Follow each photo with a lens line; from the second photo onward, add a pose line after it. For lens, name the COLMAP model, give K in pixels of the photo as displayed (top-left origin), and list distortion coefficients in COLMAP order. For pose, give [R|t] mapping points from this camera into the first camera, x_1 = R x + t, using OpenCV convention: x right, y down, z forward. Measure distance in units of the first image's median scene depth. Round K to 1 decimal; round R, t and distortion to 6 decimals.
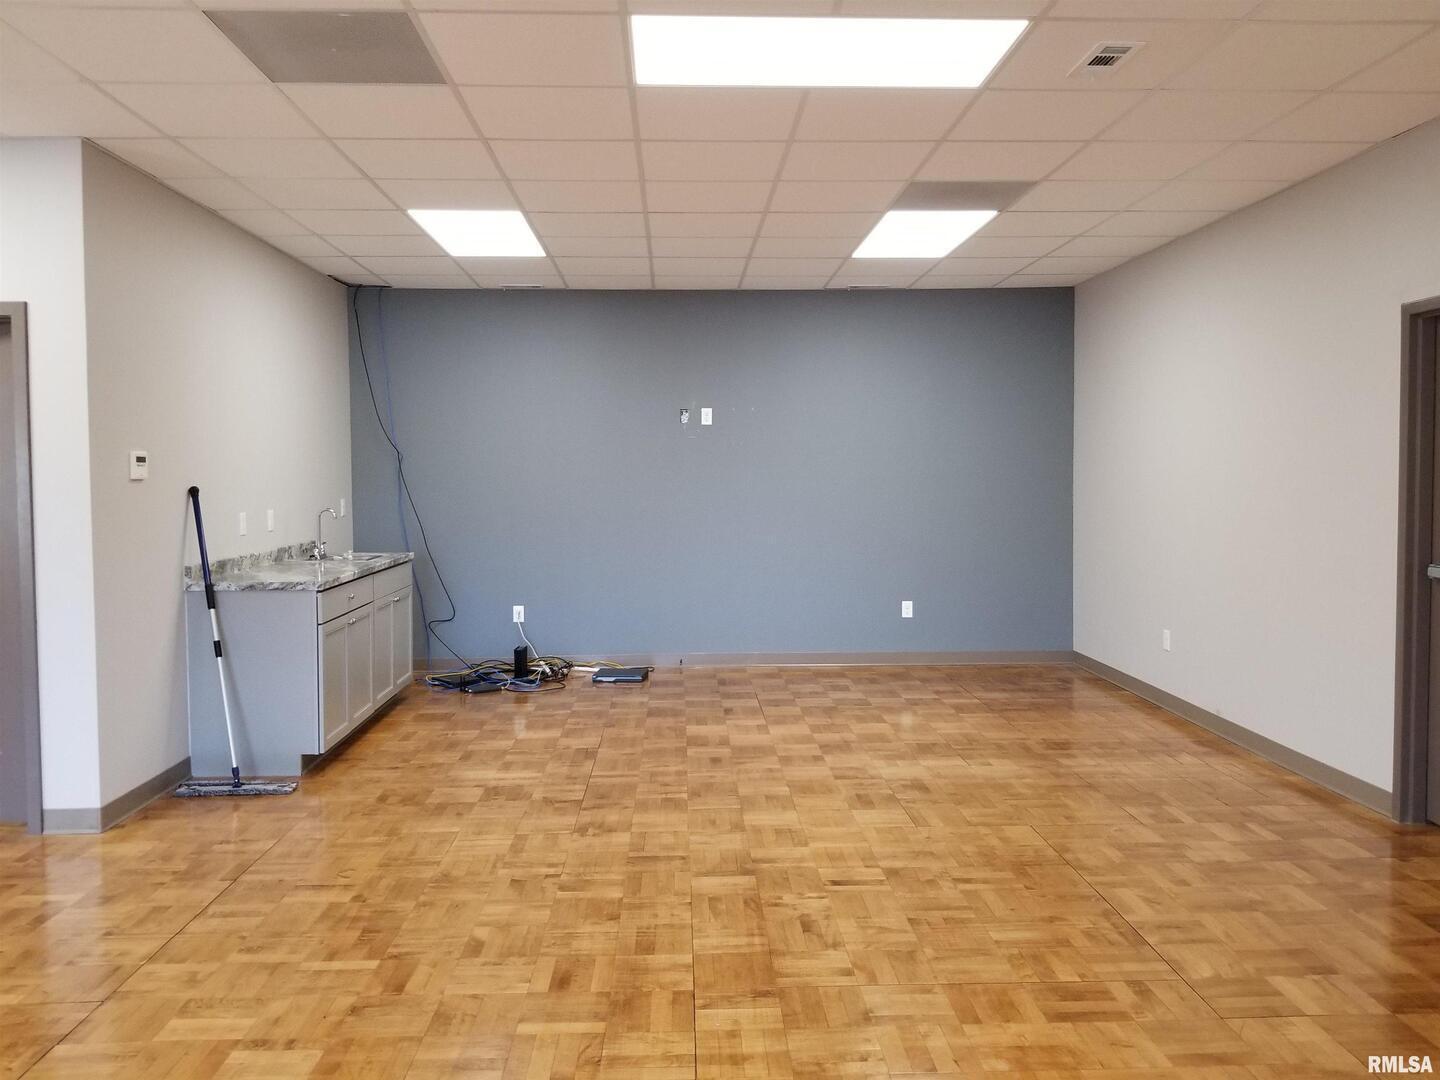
lens RADIAL K [[1110.0, 0, 715.9], [0, 1110.0, 539.3], [0, 0, 1]] dist [0.042375, -0.068676]
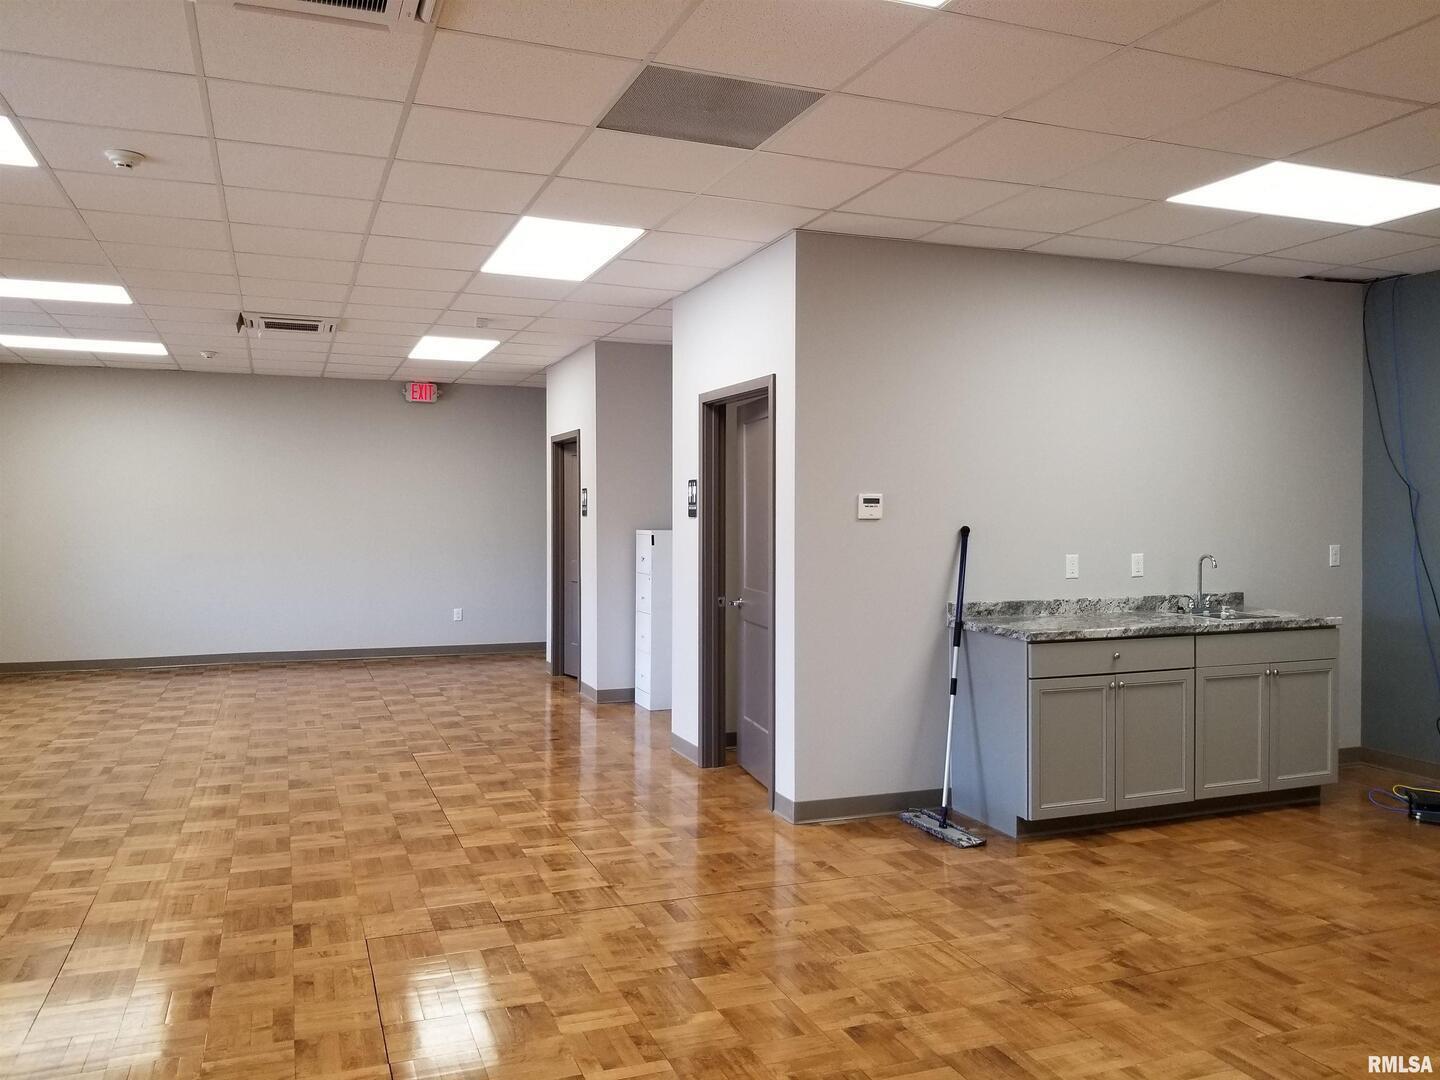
lens RADIAL K [[1110.0, 0, 711.5], [0, 1110.0, 531.0], [0, 0, 1]] dist [0.042375, -0.068676]
pose [[0.320513, 0.020754, -0.947017, 0.456676], [-0.058418, 0.998290, 0.002106, -0.033526], [0.945441, 0.054648, 0.321178, 0.484659]]
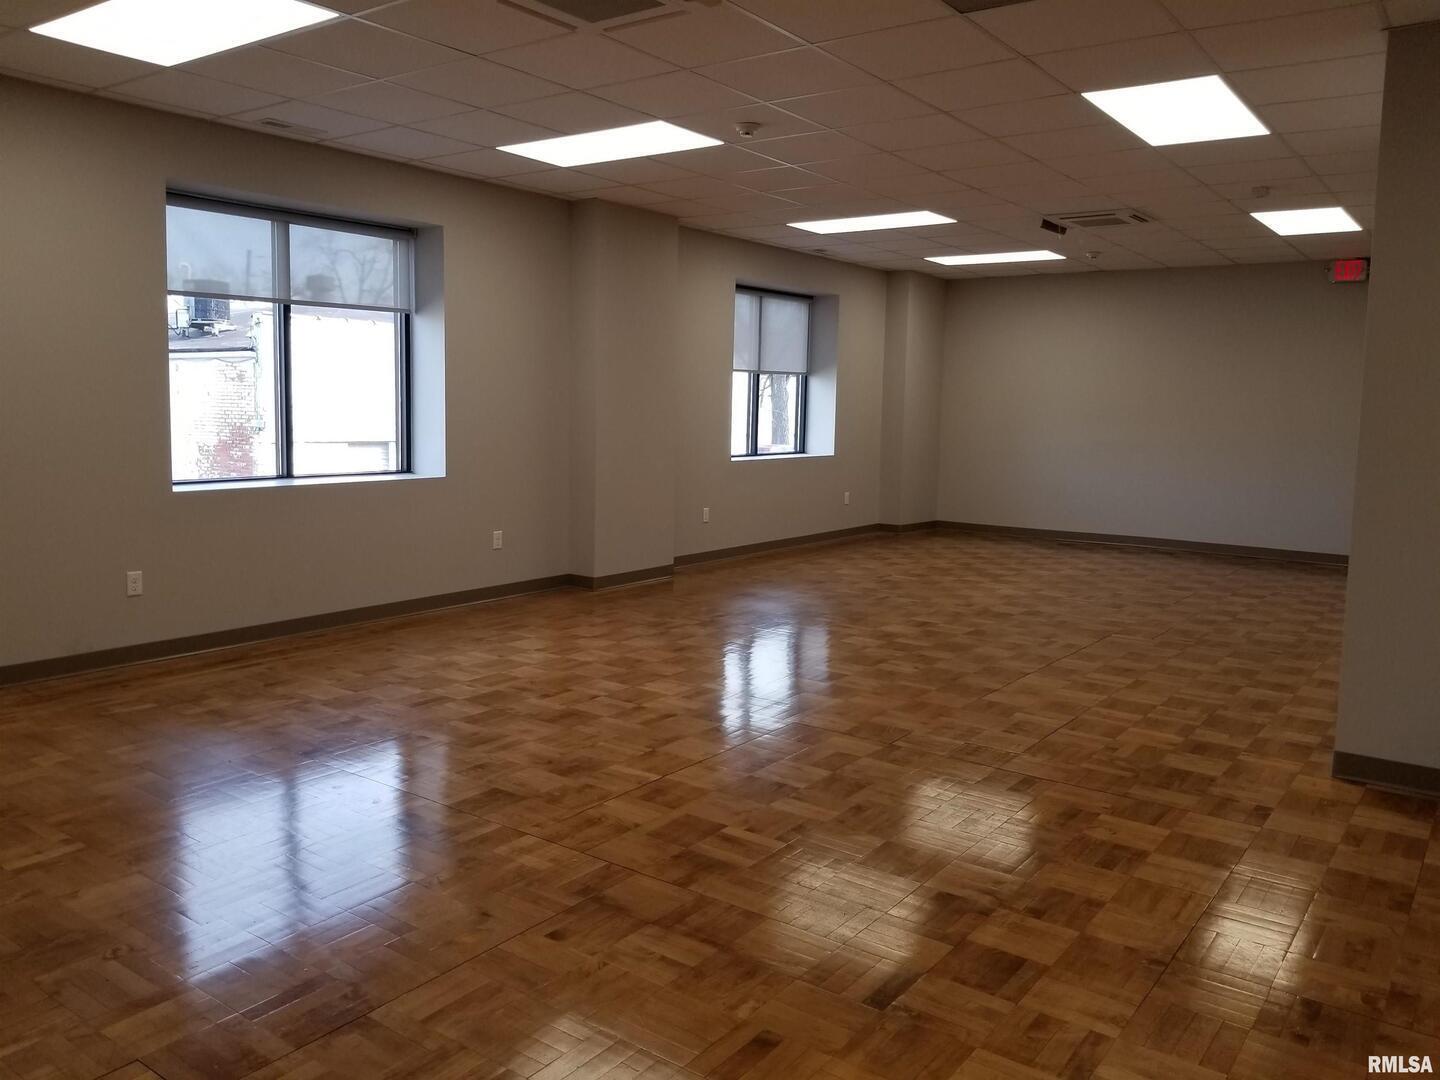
lens RADIAL K [[1110.0, 0, 712.4], [0, 1110.0, 525.8], [0, 0, 1]] dist [0.042375, -0.068676]
pose [[-0.619921, 0.079107, -0.780666, 0.456851], [-0.062850, 0.986702, 0.149894, -0.051919], [0.782143, 0.141987, -0.606706, 1.029987]]
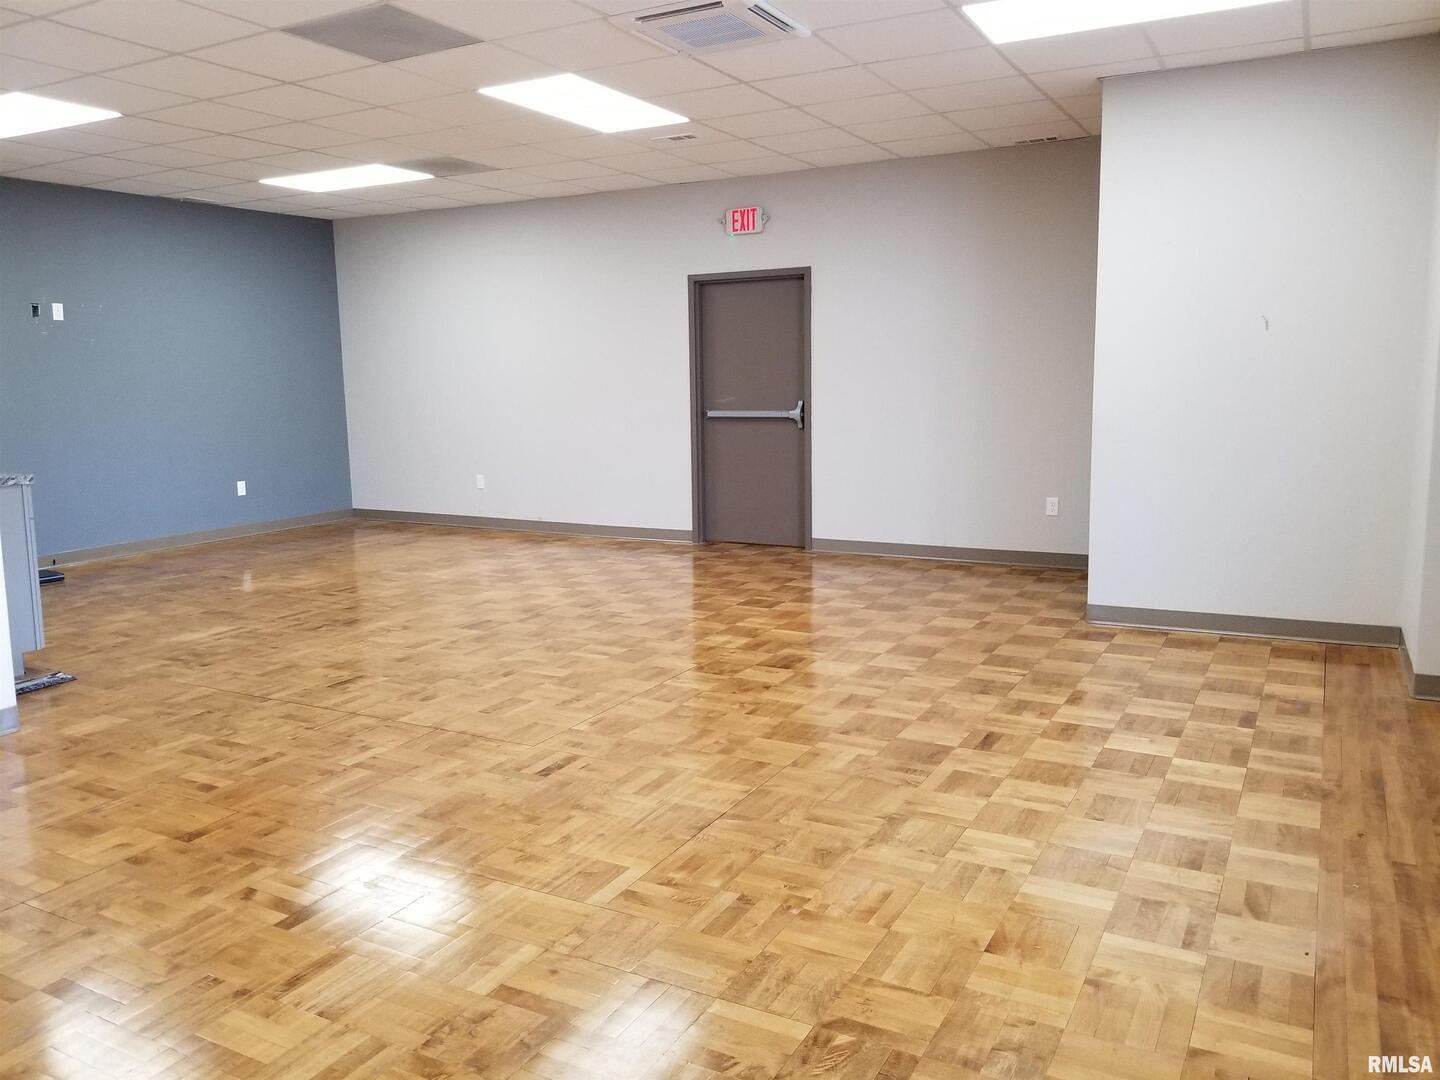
lens RADIAL K [[1110.0, 0, 685.4], [0, 1110.0, 526.1], [0, 0, 1]] dist [0.042375, -0.068676]
pose [[0.524287, -0.120009, 0.843043, -0.947135], [0.063340, 0.992773, 0.101932, 0.021303], [-0.849183, -0.000043, 0.528099, -0.007771]]
